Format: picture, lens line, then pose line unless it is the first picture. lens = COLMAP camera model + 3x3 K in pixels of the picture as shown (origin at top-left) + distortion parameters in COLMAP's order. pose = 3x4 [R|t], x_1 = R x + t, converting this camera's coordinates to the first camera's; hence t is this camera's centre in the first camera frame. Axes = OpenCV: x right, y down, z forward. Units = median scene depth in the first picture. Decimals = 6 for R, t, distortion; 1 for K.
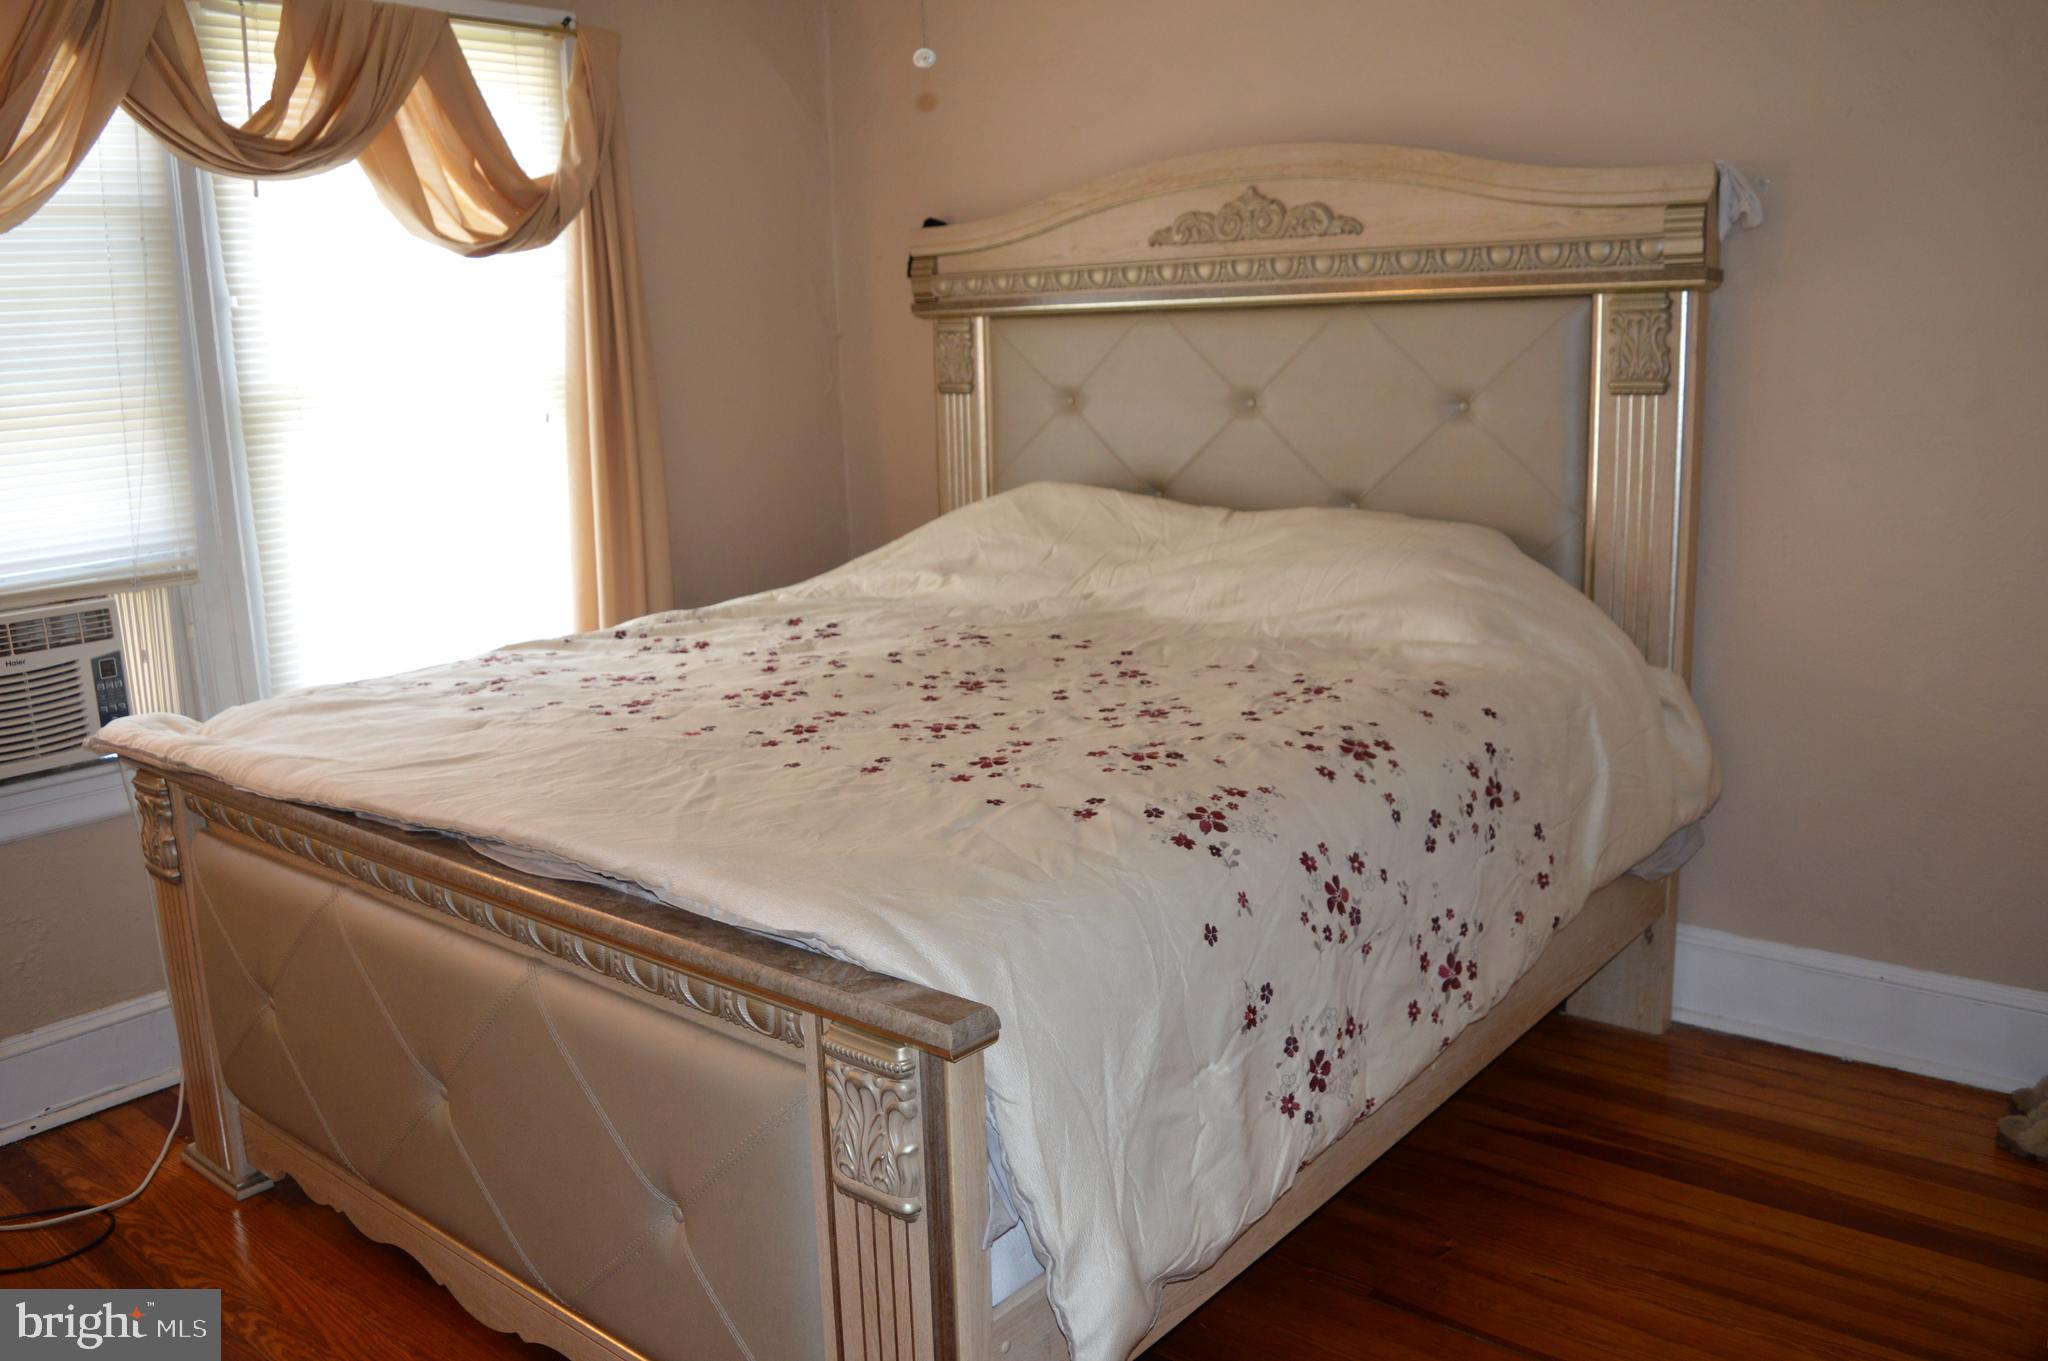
lens RADIAL K [[1621.0, 0, 1029.4], [0, 1621.0, 675.7], [0, 0, 1]] dist [-0.090433, 0.018478]
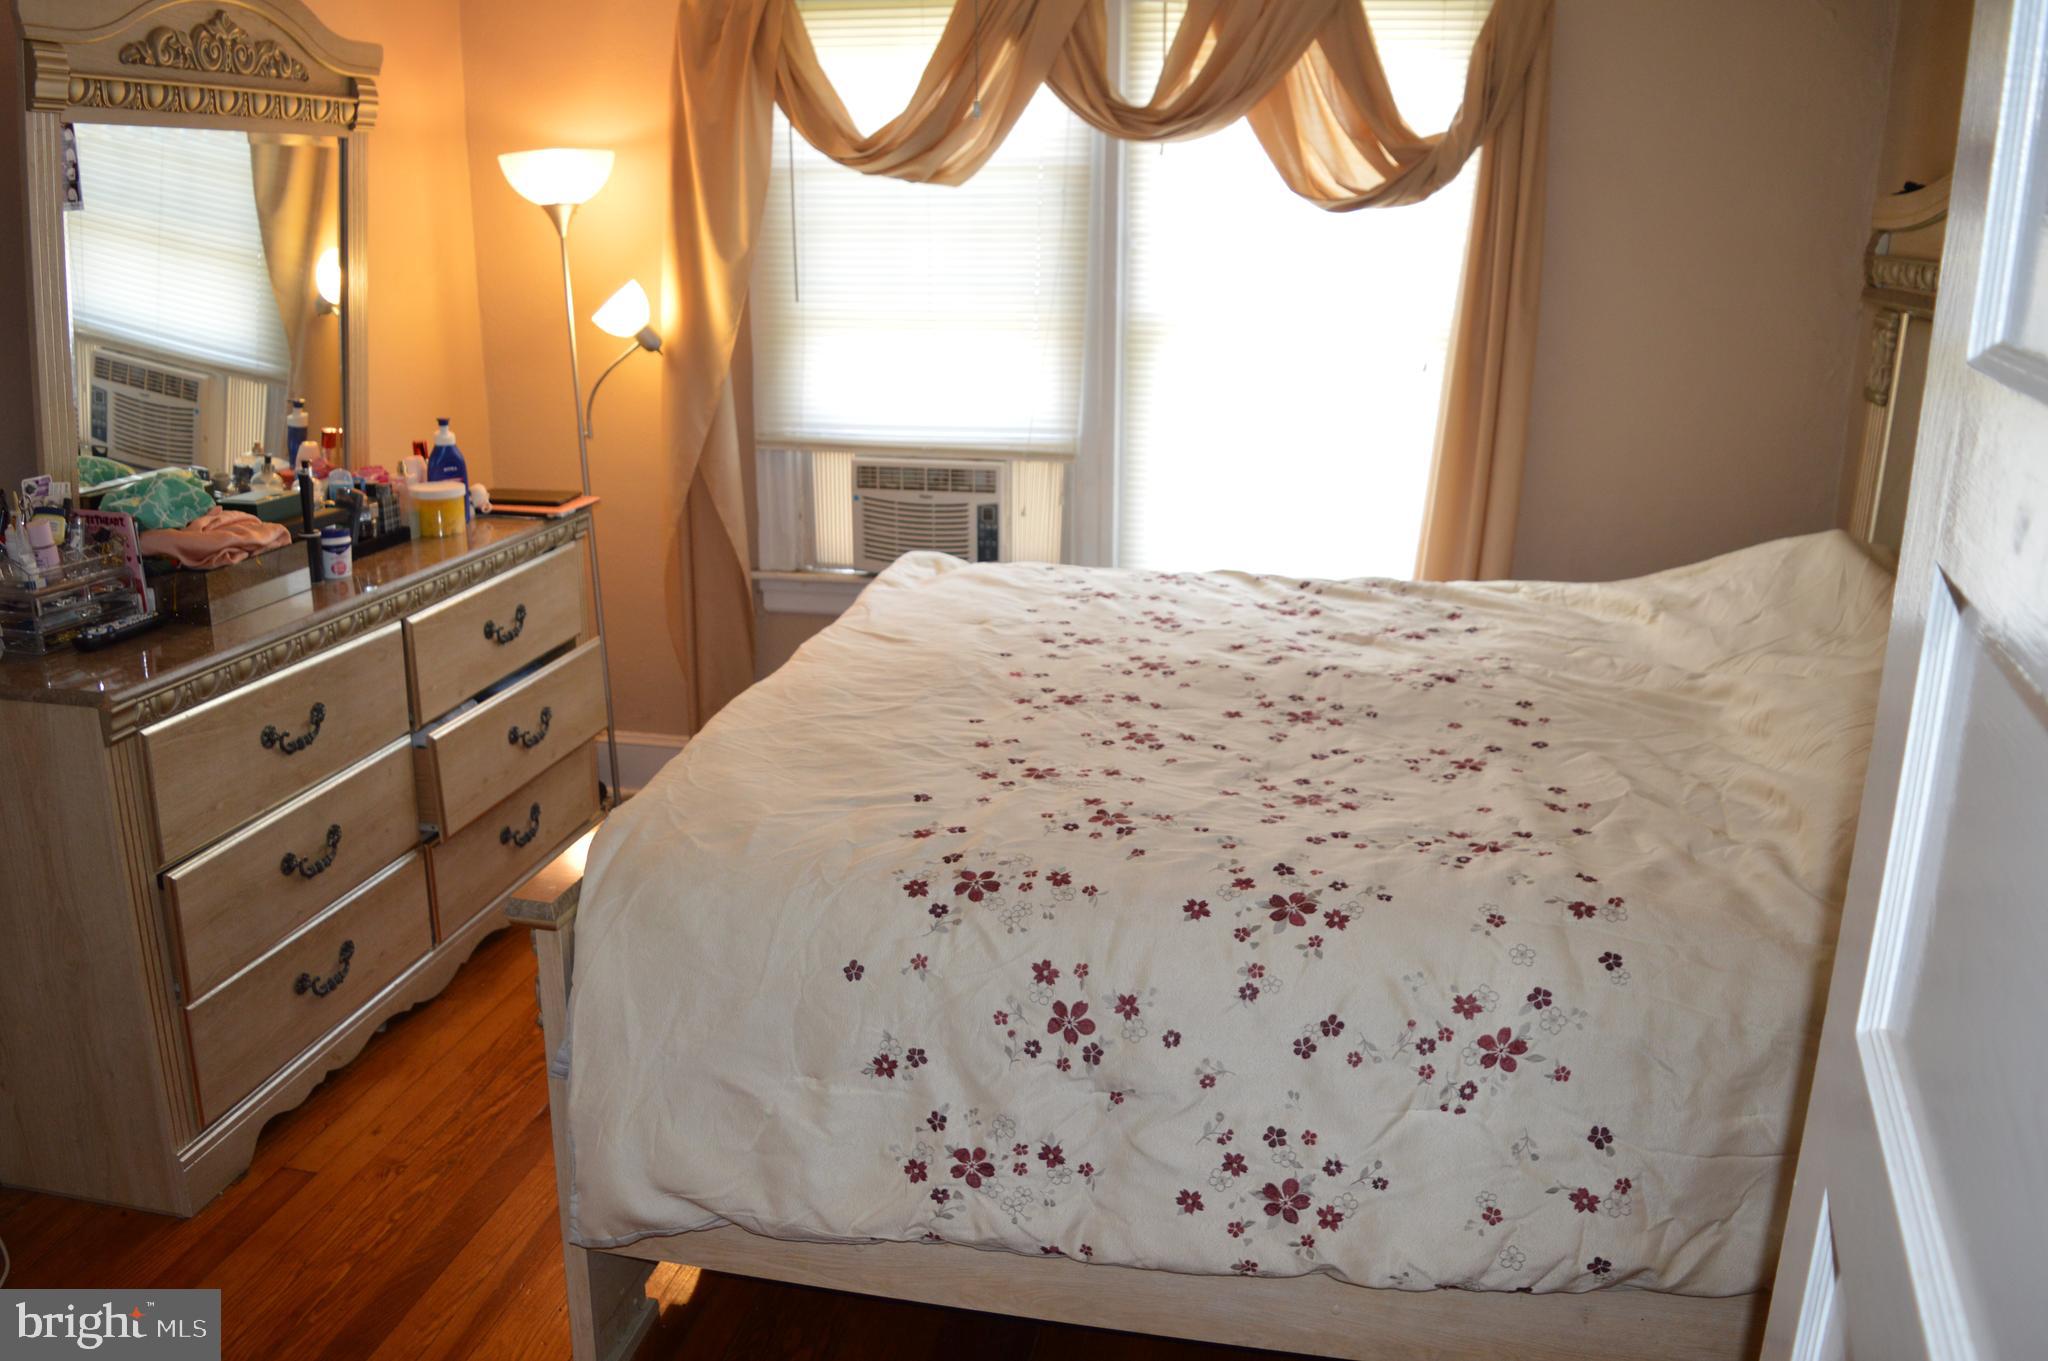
lens RADIAL K [[1621.0, 0, 1030.8], [0, 1621.0, 677.0], [0, 0, 1]] dist [-0.090433, 0.018478]
pose [[0.475358, 0.283536, -0.832852, 0.776123], [-0.204790, 0.956303, 0.208678, -0.210240], [0.855626, 0.071363, 0.512651, 0.421104]]
